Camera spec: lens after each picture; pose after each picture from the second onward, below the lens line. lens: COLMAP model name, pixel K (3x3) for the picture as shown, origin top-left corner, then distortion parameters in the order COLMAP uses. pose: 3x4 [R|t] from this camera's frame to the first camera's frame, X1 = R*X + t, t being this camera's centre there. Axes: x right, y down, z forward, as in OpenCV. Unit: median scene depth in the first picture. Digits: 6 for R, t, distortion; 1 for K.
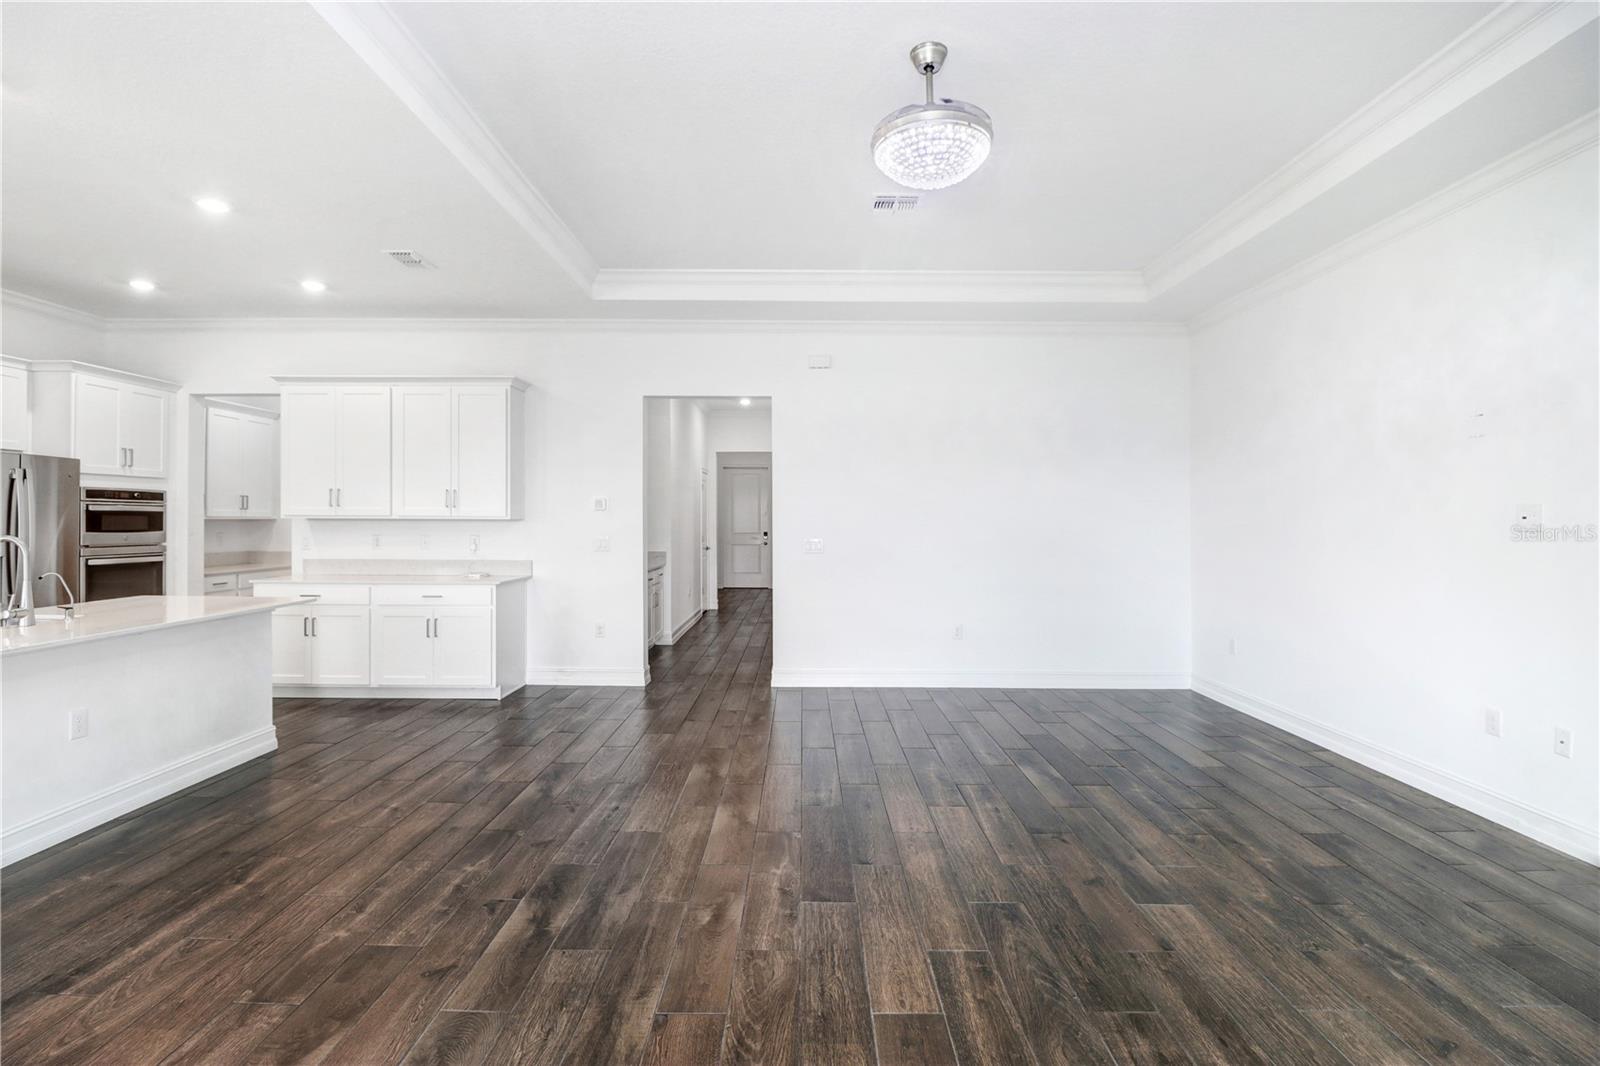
lens RADIAL K [[749.7, 0, 797.0], [0, 749.7, 510.5], [0, 0, 1]] dist [-0.005371, -0.001101]
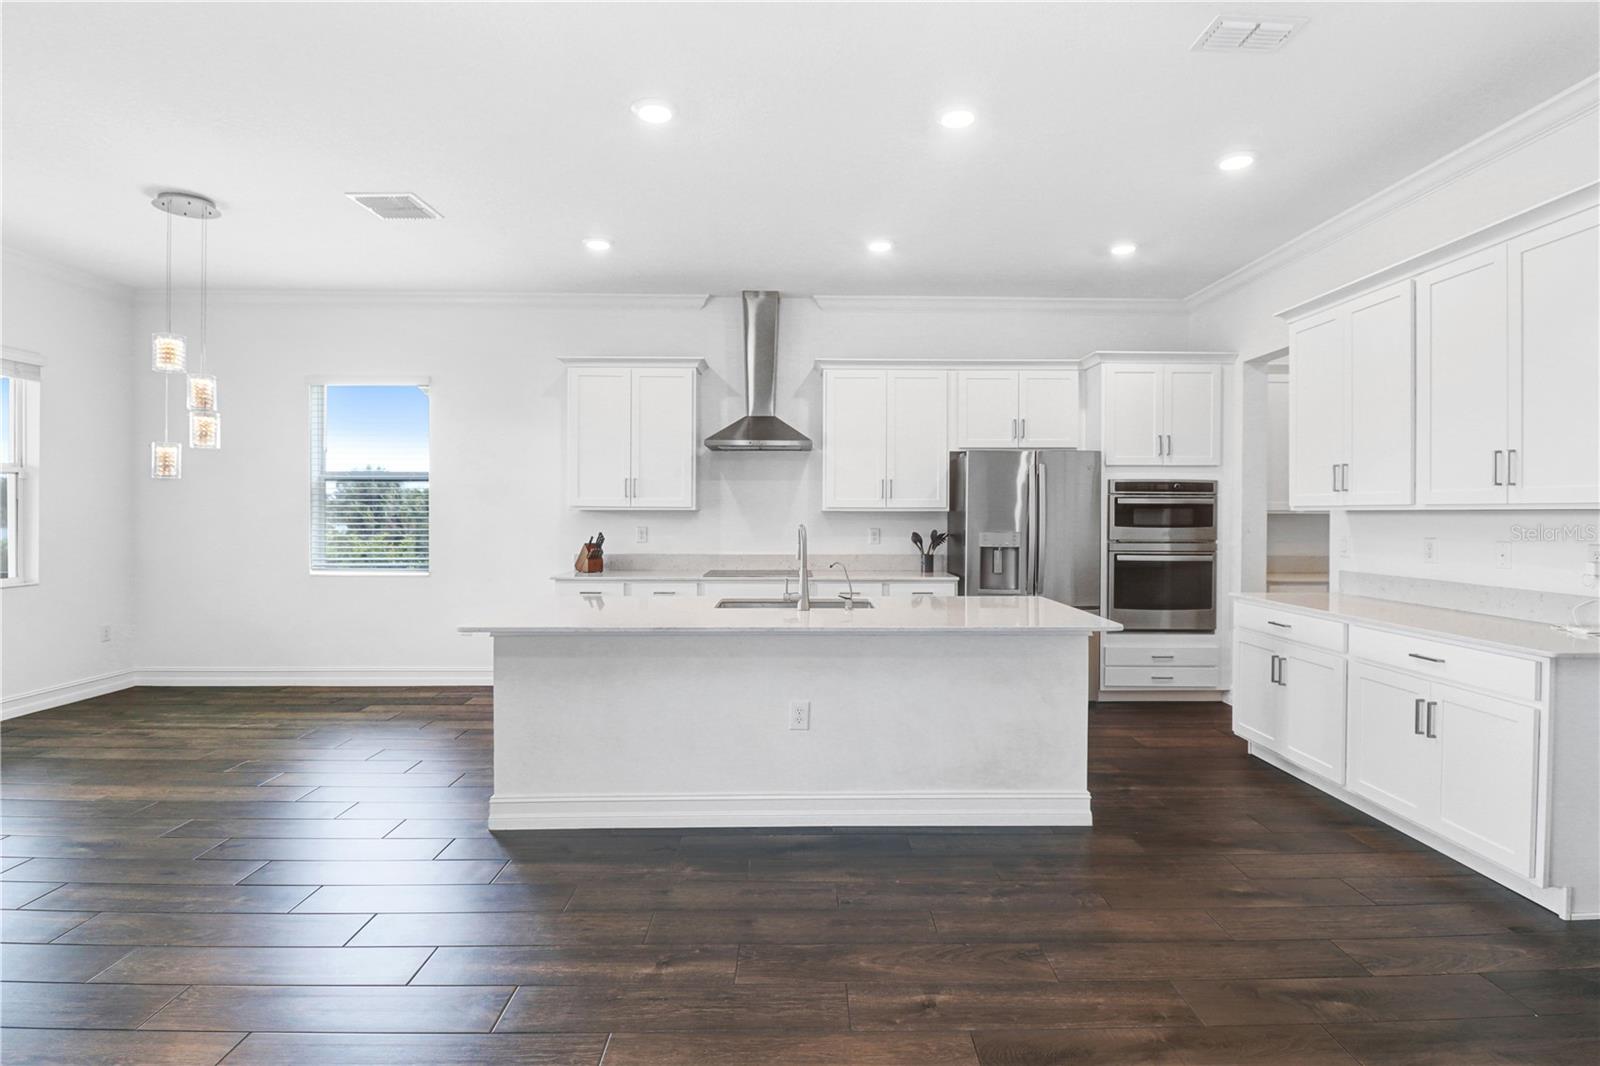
lens RADIAL K [[768.8, 0, 800.4], [0, 768.8, 515.2], [0, 0, 1]] dist [-0.003606, -0.000483]
pose [[0.023608, -0.004255, -0.999712, 0.033005], [0.009827, 0.999944, -0.004024, 0.014403], [0.999673, -0.009729, 0.023648, 0.560275]]
